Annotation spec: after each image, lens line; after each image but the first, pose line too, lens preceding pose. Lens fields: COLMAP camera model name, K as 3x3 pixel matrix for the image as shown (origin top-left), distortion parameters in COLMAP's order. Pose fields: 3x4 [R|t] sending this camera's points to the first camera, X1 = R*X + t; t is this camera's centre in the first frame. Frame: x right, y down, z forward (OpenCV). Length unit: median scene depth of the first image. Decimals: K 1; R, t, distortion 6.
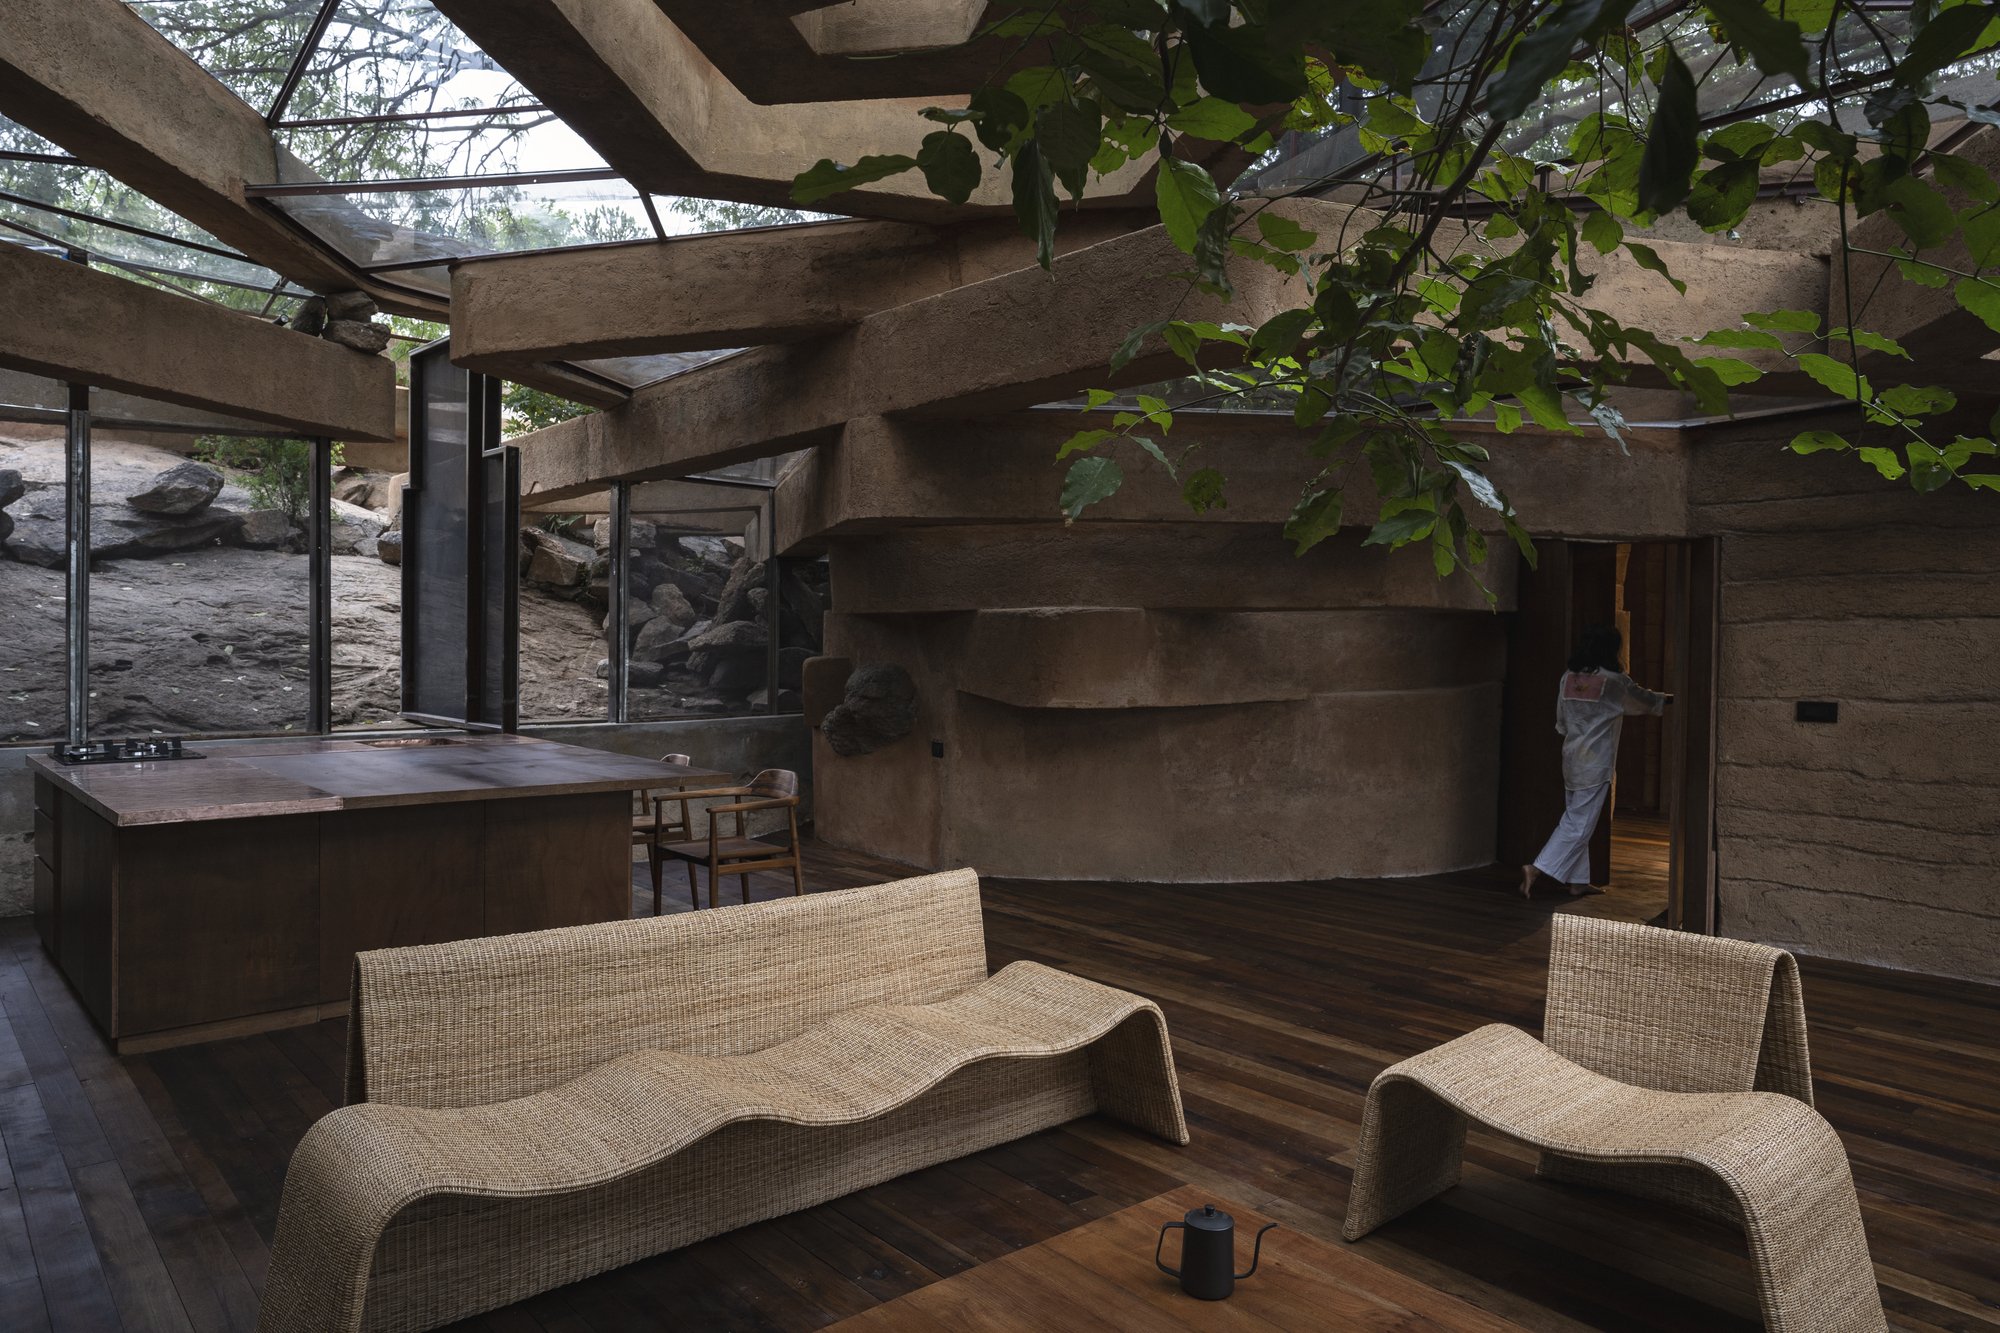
lens RADIAL K [[1354.2, 0, 1002.1], [0, 1354.2, 662.4], [0, 0, 1]] dist [0.009839, 0.002639]
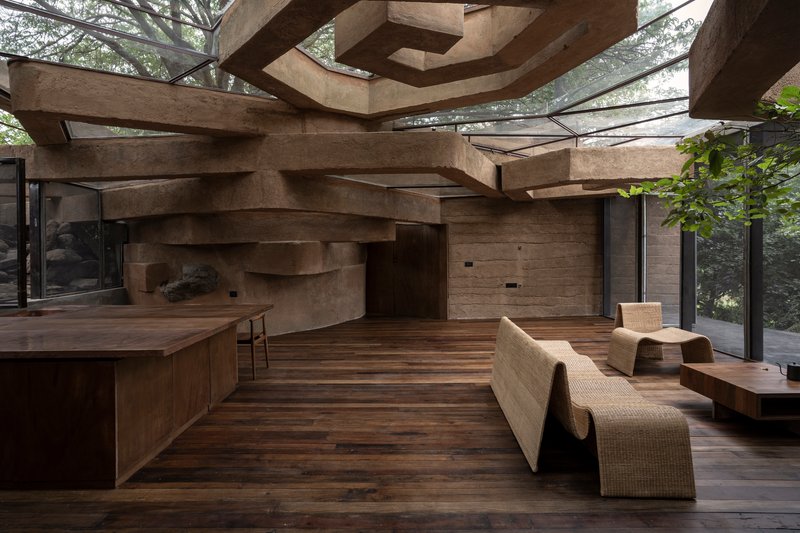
lens RADIAL K [[431.4, 0, 396.7], [0, 431.4, 264.3], [0, 0, 1]] dist [-0.000137, 0.001611]
pose [[0.658878, -0.040523, 0.751158, -0.581597], [0.036078, 0.999101, 0.022253, -0.003043], [-0.751385, 0.012438, 0.659747, 0.232091]]
